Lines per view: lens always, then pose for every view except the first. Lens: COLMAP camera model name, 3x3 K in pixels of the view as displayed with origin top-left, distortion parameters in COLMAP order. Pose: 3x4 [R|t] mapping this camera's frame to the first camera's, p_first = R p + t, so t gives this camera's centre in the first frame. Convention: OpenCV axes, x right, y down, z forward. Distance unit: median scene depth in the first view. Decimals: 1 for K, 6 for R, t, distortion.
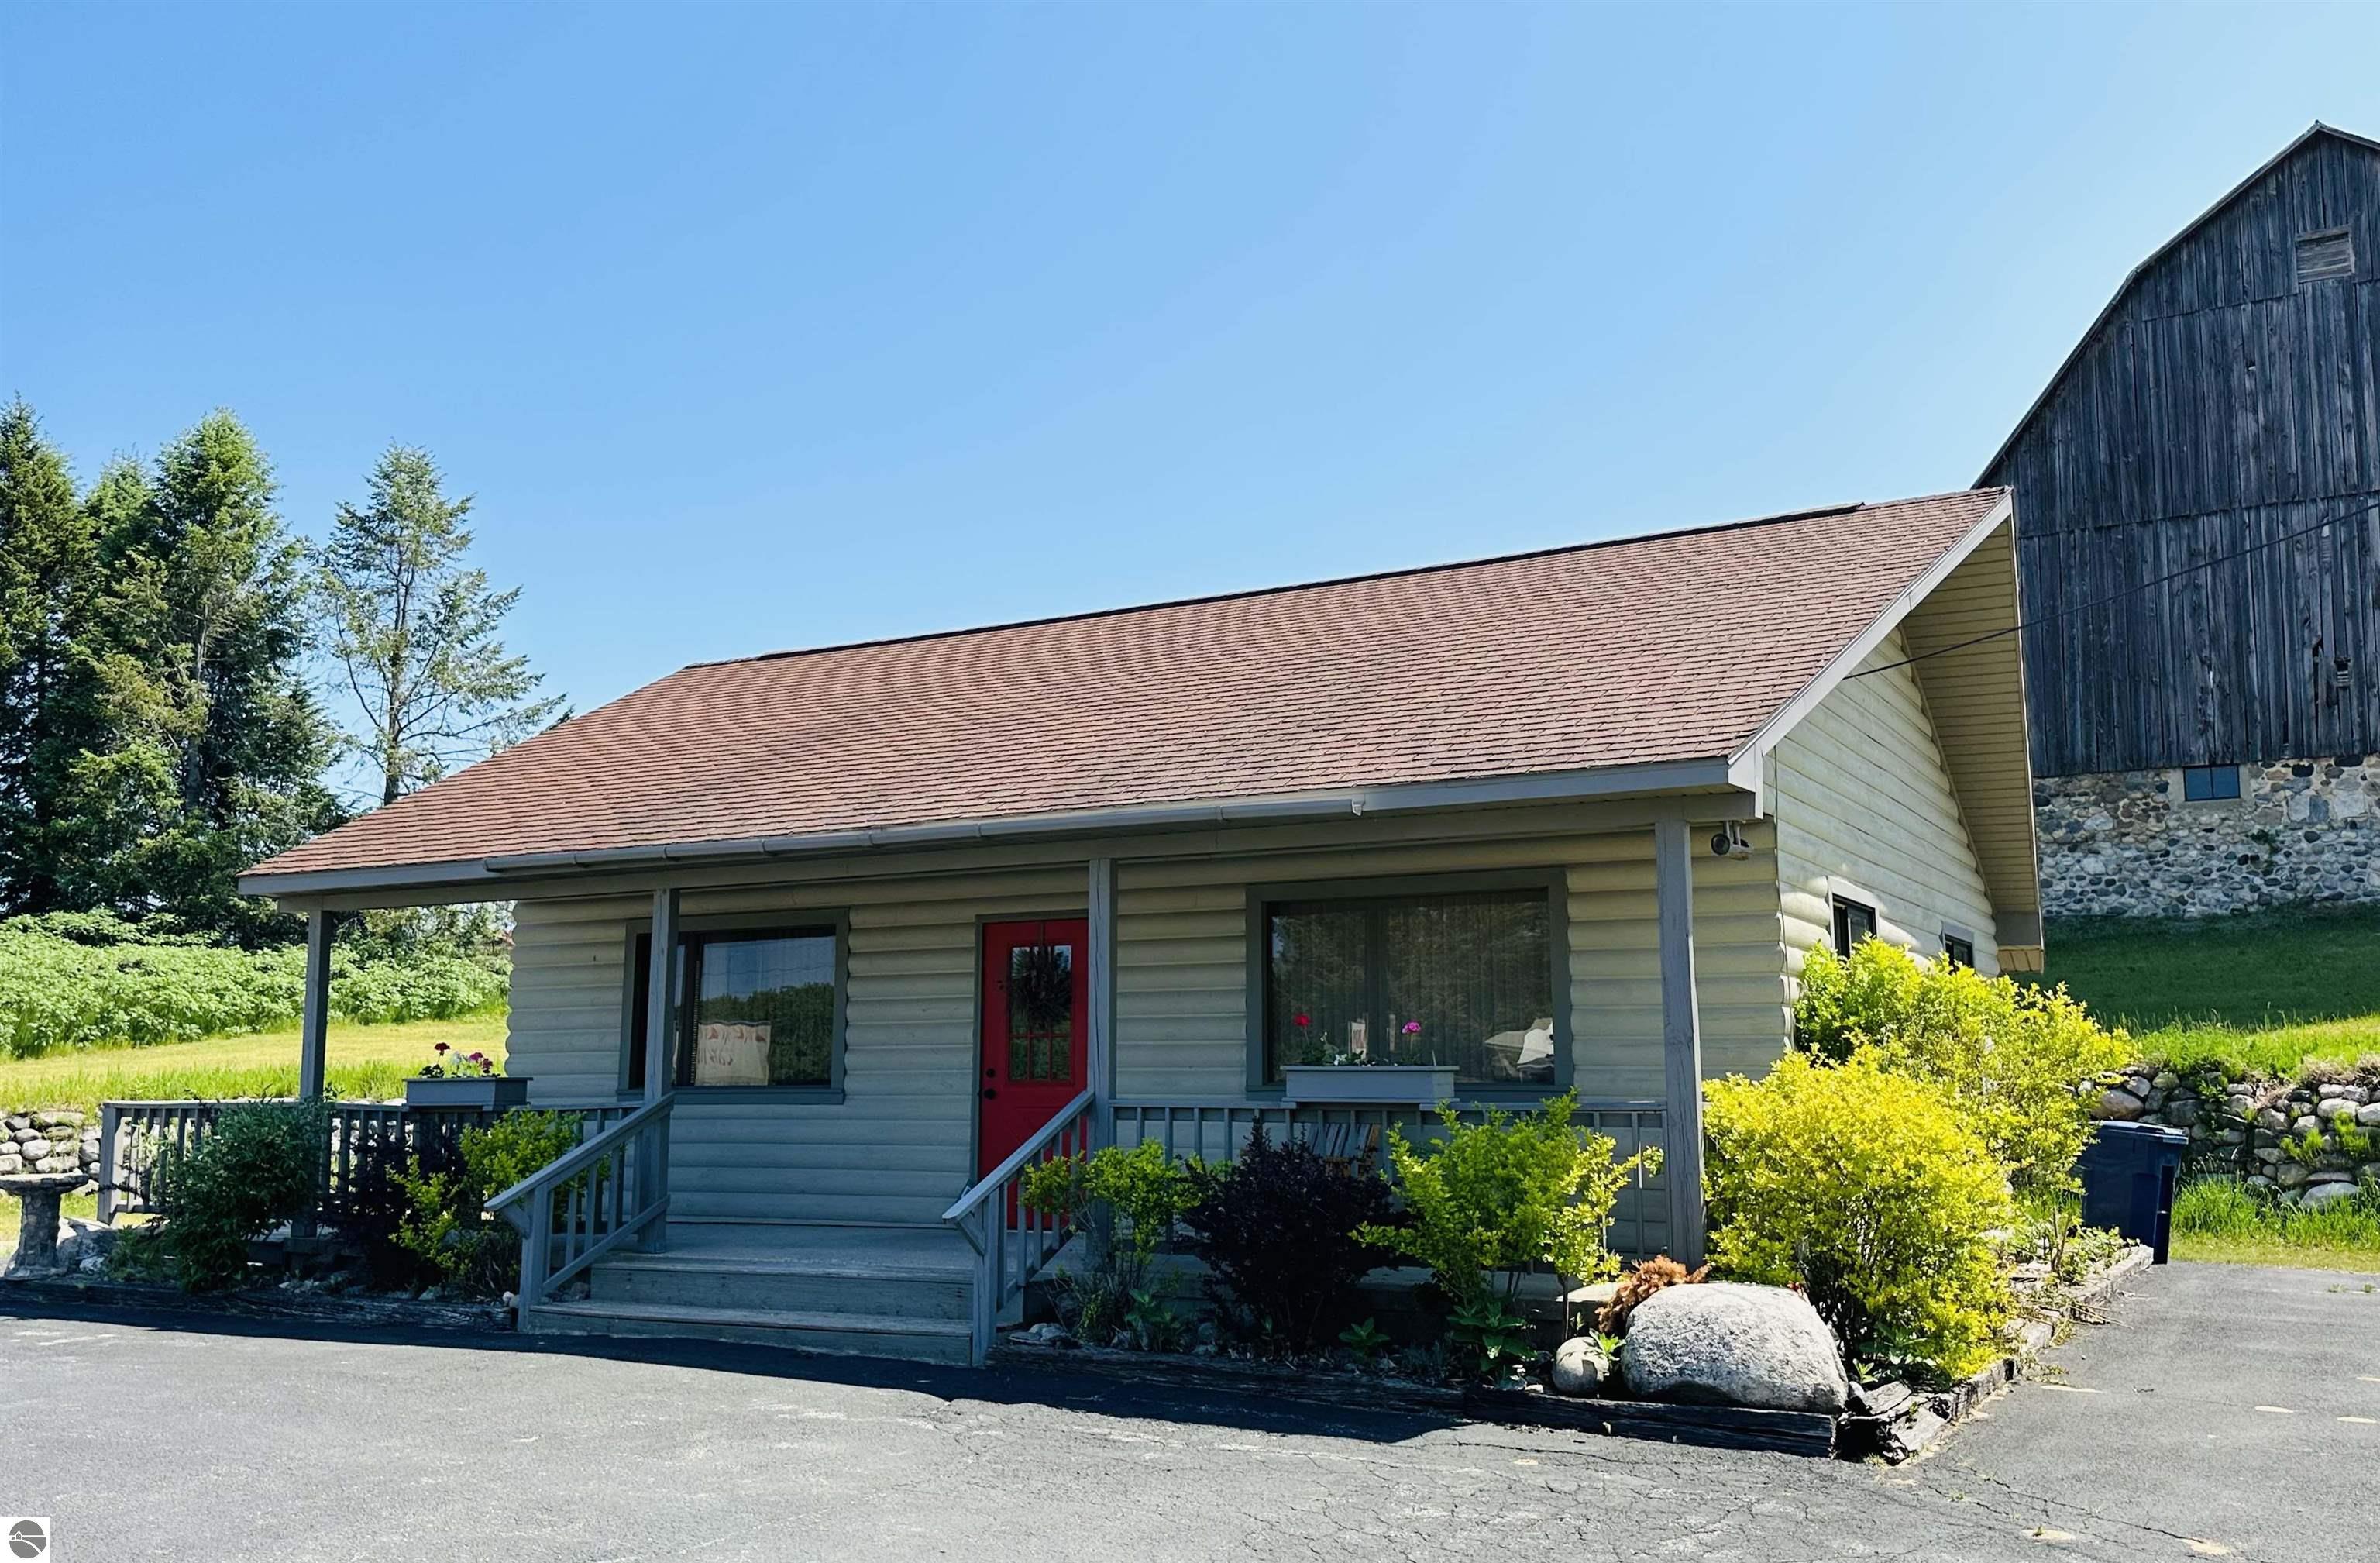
lens RADIAL K [[2023.8, 0, 1171.3], [0, 2023.8, 775.0], [0, 0, 1]] dist [0.049022, -0.057319]
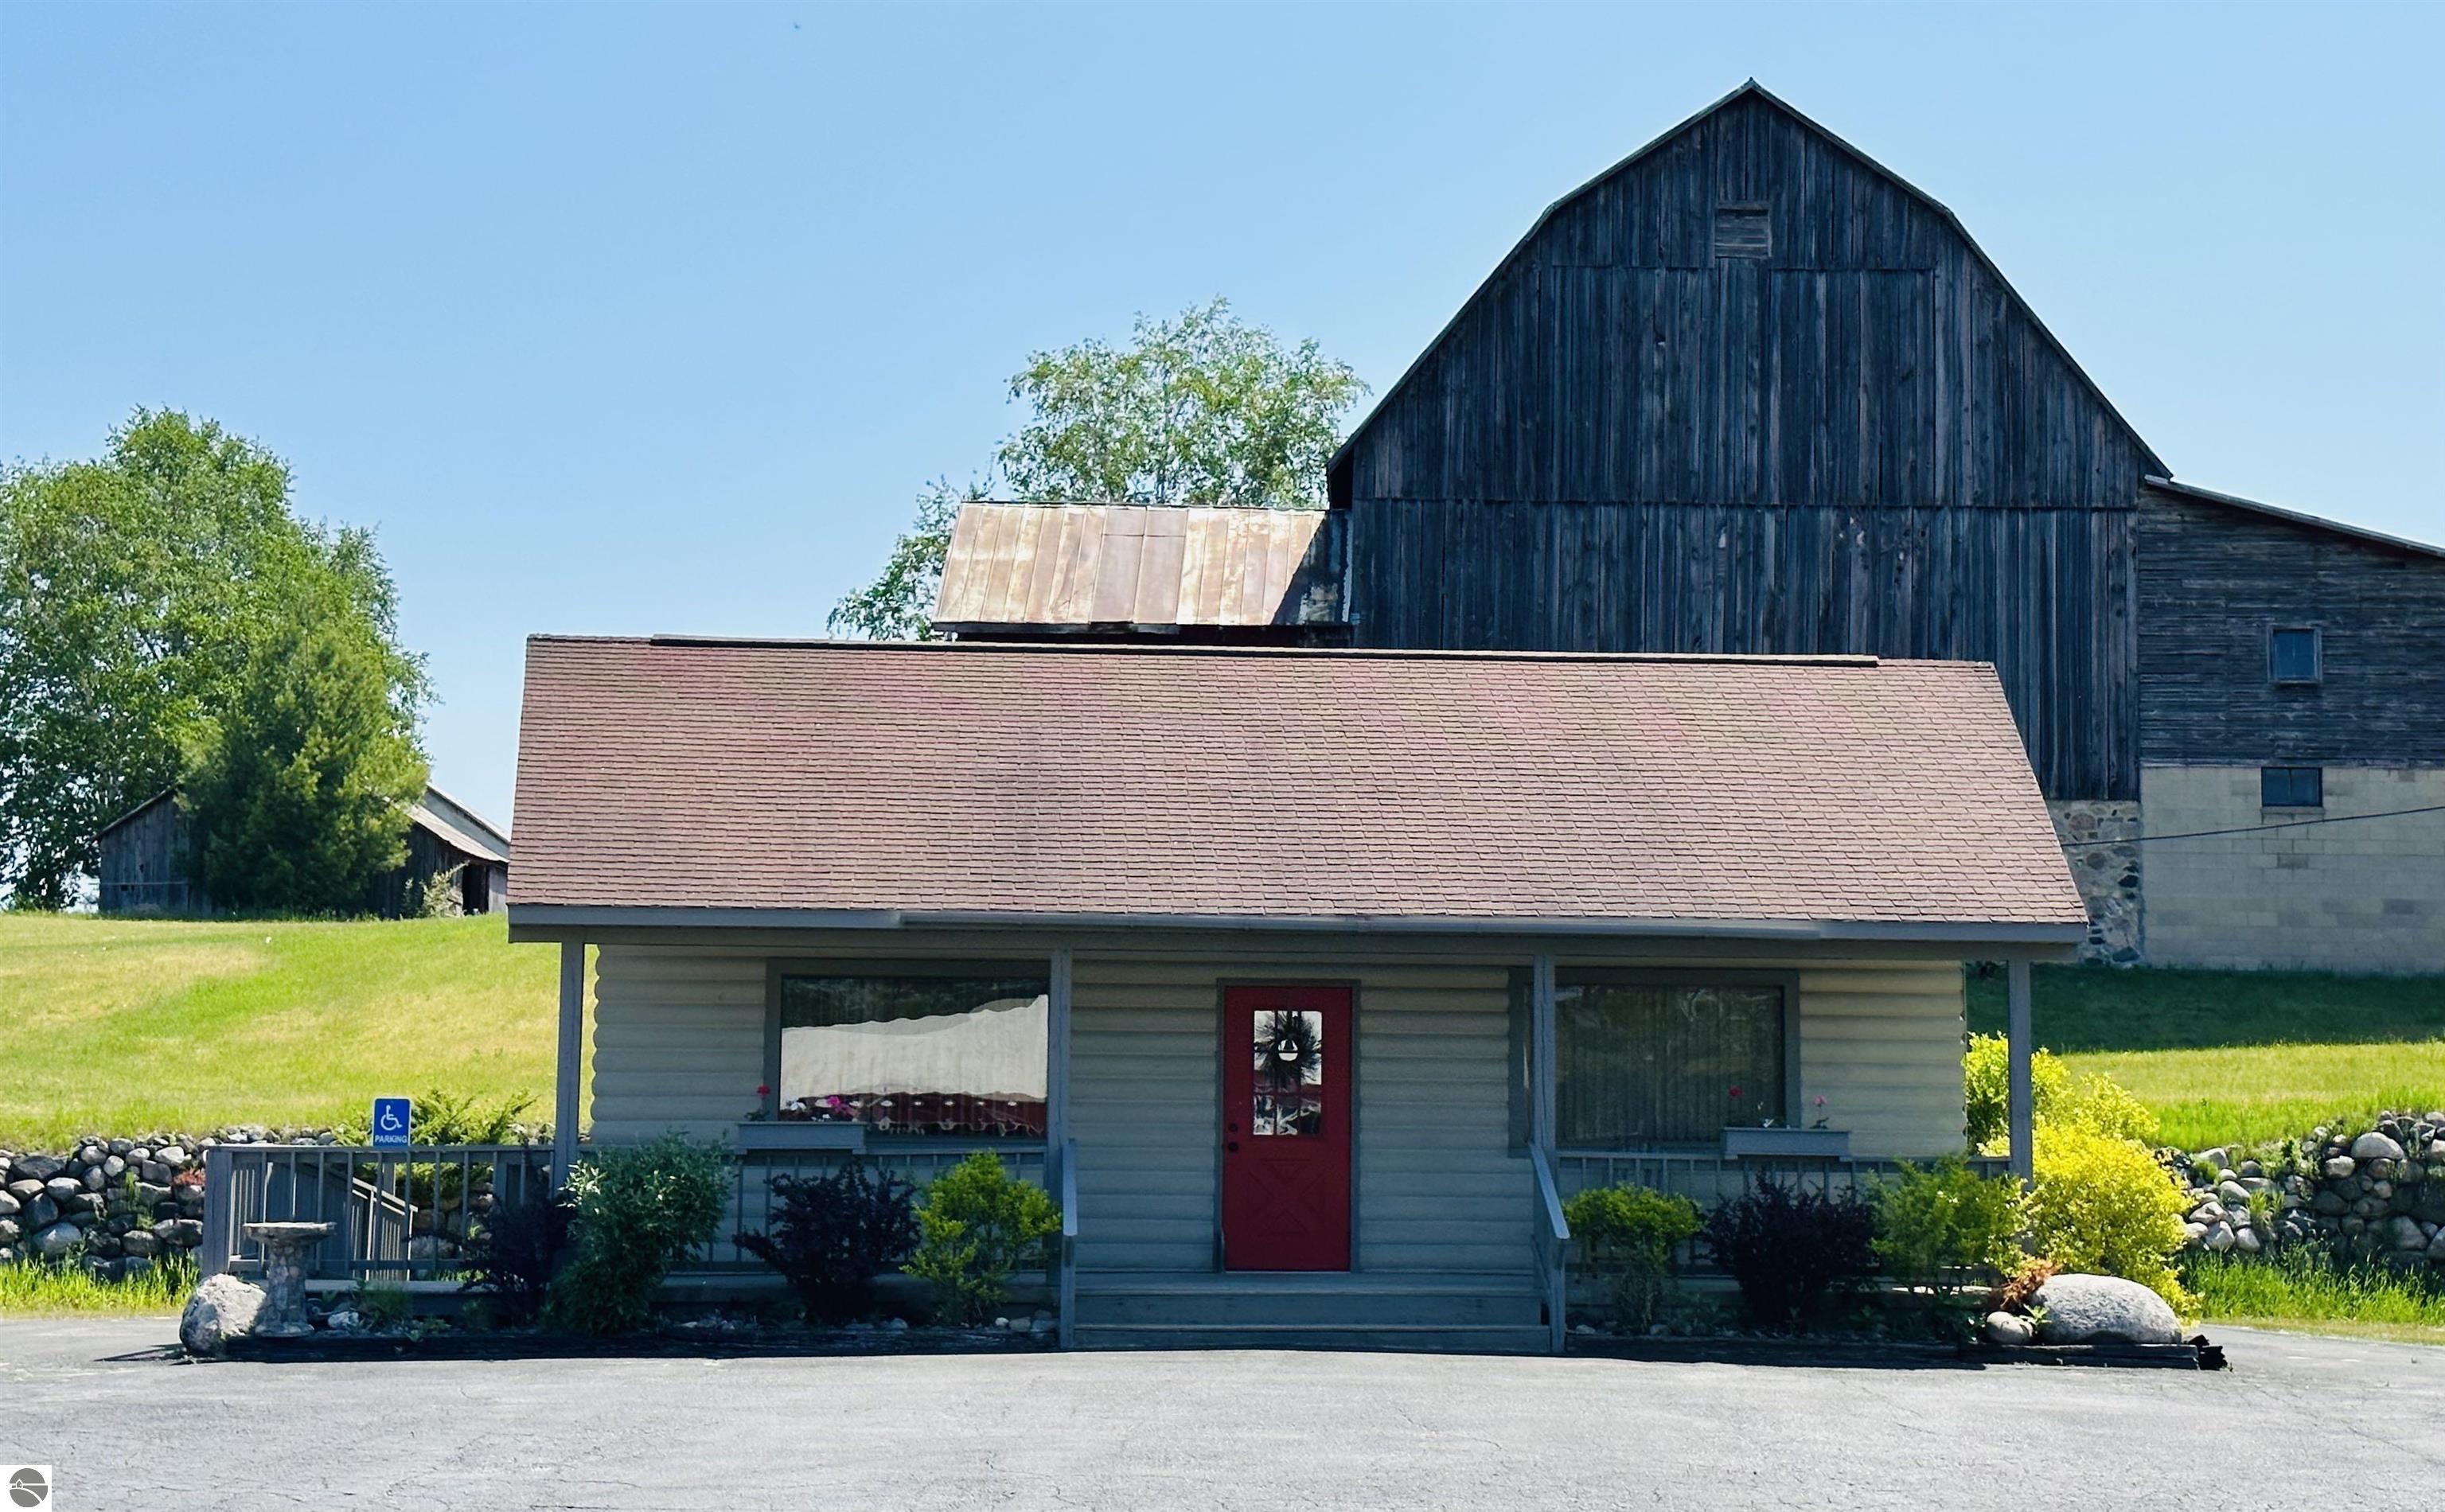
lens RADIAL K [[3683.4, 0, 1246.1], [0, 3683.4, 773.4], [0, 0, 1]] dist [0.099745, 0.000000]
pose [[0.841600, 0.066123, 0.536038, -0.328637], [-0.091435, 0.995595, 0.020745, -0.022976], [-0.532305, -0.066472, 0.843939, -0.182901]]
